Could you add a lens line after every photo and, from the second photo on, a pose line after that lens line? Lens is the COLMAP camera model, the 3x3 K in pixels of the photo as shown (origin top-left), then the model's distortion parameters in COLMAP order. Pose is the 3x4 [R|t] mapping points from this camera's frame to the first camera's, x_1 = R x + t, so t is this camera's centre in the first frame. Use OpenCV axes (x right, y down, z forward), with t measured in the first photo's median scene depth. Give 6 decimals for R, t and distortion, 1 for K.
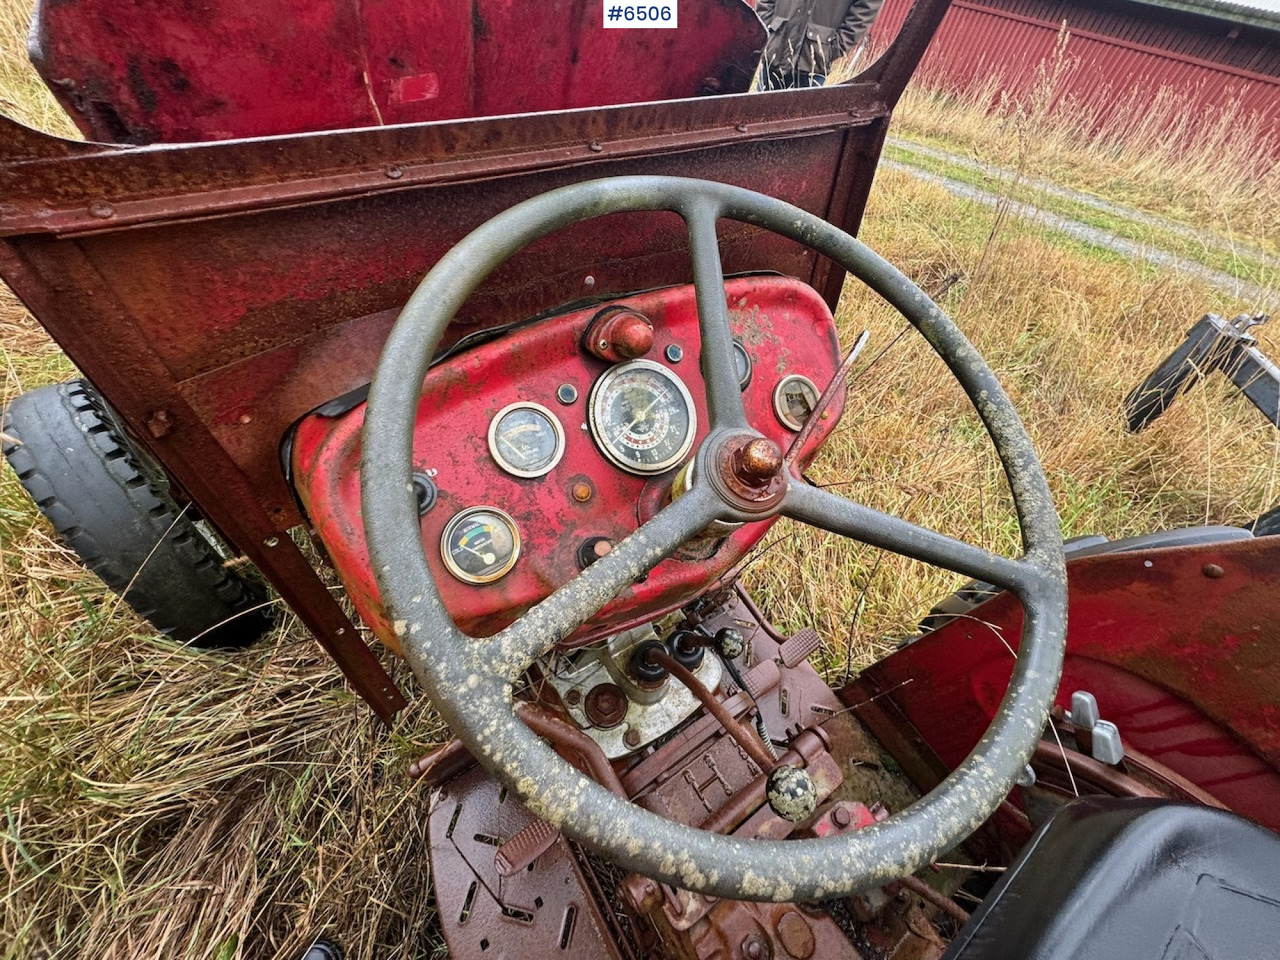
lens RADIAL K [[508.9, 0, 640.0], [0, 508.9, 480.0], [0, 0, 1]] dist [-0.000797, -0.000128]
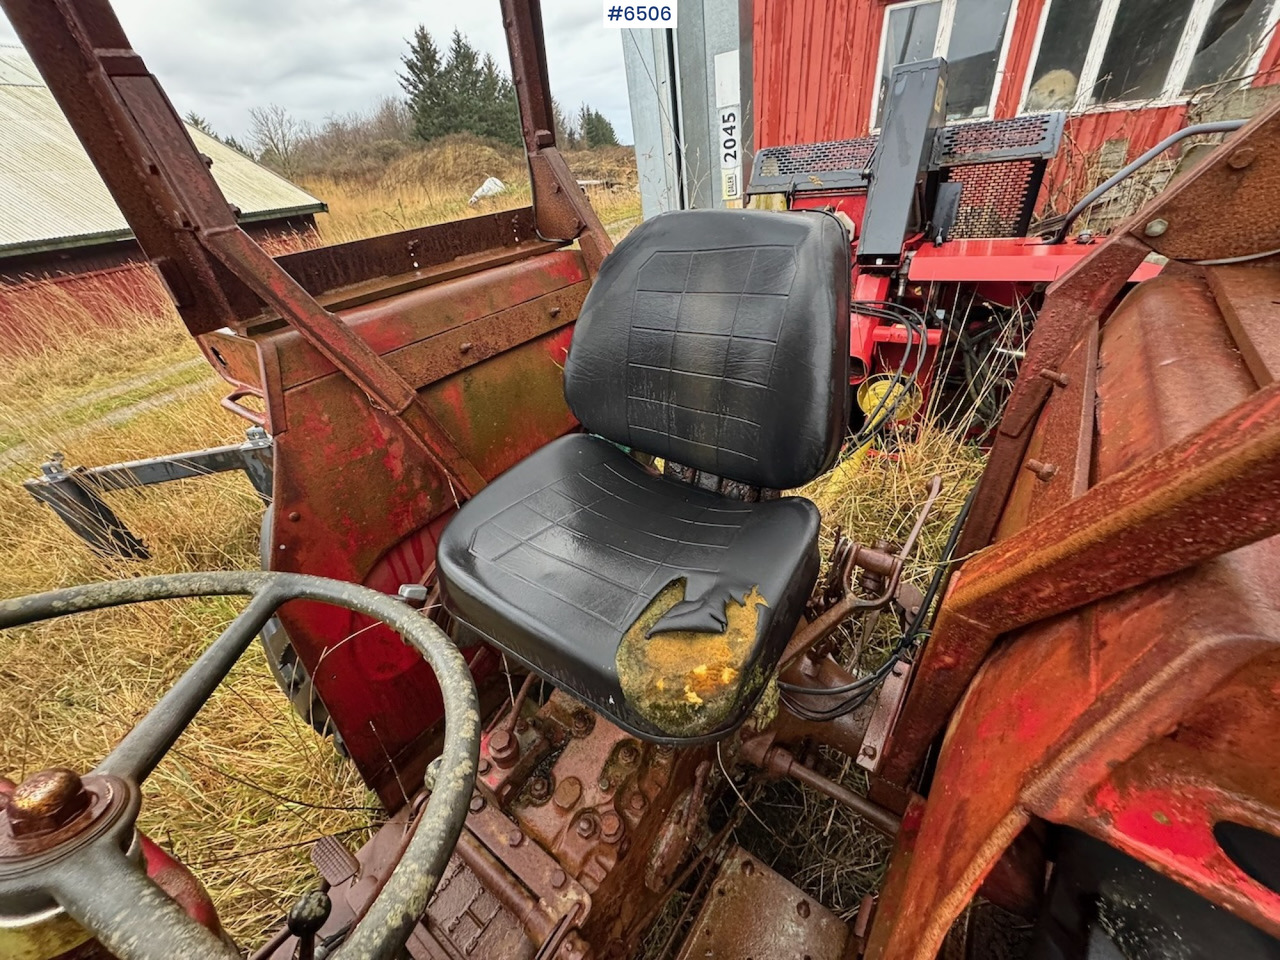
lens RADIAL K [[508.9, 0, 640.0], [0, 508.9, 480.0], [0, 0, 1]] dist [-0.000797, -0.000128]
pose [[-0.349667, -0.574903, 0.739743, -0.290496], [0.752462, 0.298071, 0.587329, 0.032317], [-0.558153, 0.761998, 0.328367, -0.156633]]
